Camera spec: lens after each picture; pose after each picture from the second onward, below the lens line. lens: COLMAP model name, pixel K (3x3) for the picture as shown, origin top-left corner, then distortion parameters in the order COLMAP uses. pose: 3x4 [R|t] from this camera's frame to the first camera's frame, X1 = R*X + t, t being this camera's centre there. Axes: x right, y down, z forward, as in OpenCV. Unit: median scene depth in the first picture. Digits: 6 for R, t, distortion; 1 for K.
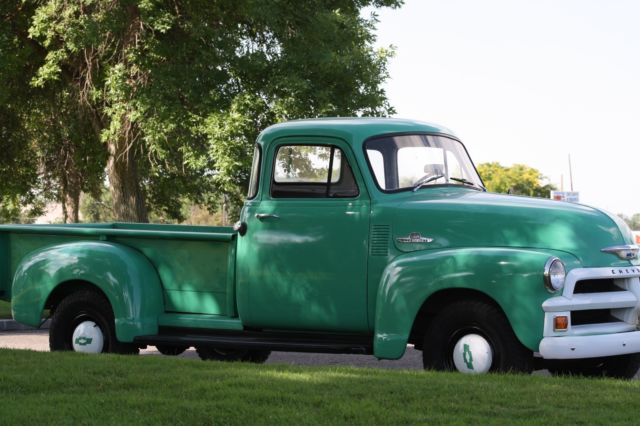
lens RADIAL K [[2381.2, 0, 320.0], [0, 2381.2, 213.0], [0, 0, 1]] dist [0.188826, -0.848998]
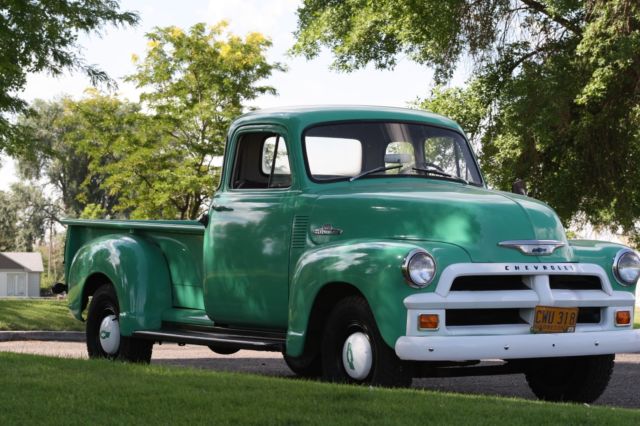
lens RADIAL K [[2381.2, 0, 320.0], [0, 2381.2, 213.0], [0, 0, 1]] dist [0.188826, -0.848998]
pose [[0.916879, 0.005355, -0.399128, 0.418526], [-0.012354, 0.999812, -0.014966, 0.018235], [0.398973, 0.018653, 0.916773, 0.141601]]
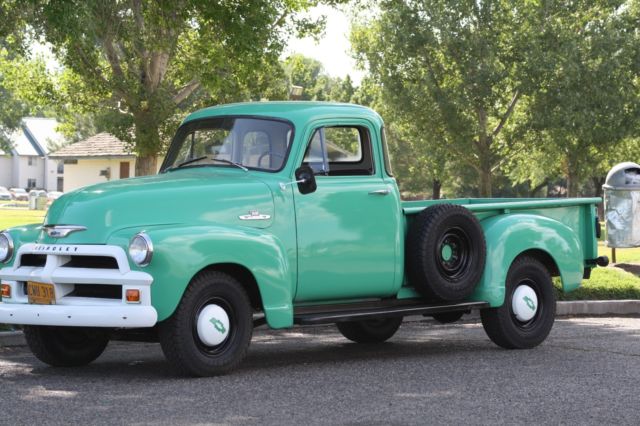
lens RADIAL K [[2381.2, 0, 320.0], [0, 2381.2, 213.0], [0, 0, 1]] dist [0.188826, -0.848998]
pose [[-0.198600, 0.018783, -0.979901, 1.143903], [0.002437, 0.999823, 0.018671, -0.010662], [0.980078, 0.001320, -0.198611, 1.337030]]
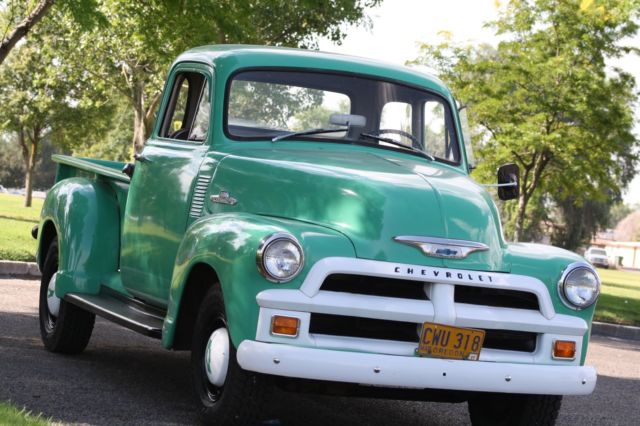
lens RADIAL K [[2381.2, 0, 320.0], [0, 2381.2, 213.0], [0, 0, 1]] dist [0.188826, -0.848998]
pose [[0.813202, 0.109598, -0.571569, 0.508443], [-0.120560, 0.992528, 0.018790, -0.002709], [0.569358, 0.053629, 0.820339, 0.402279]]
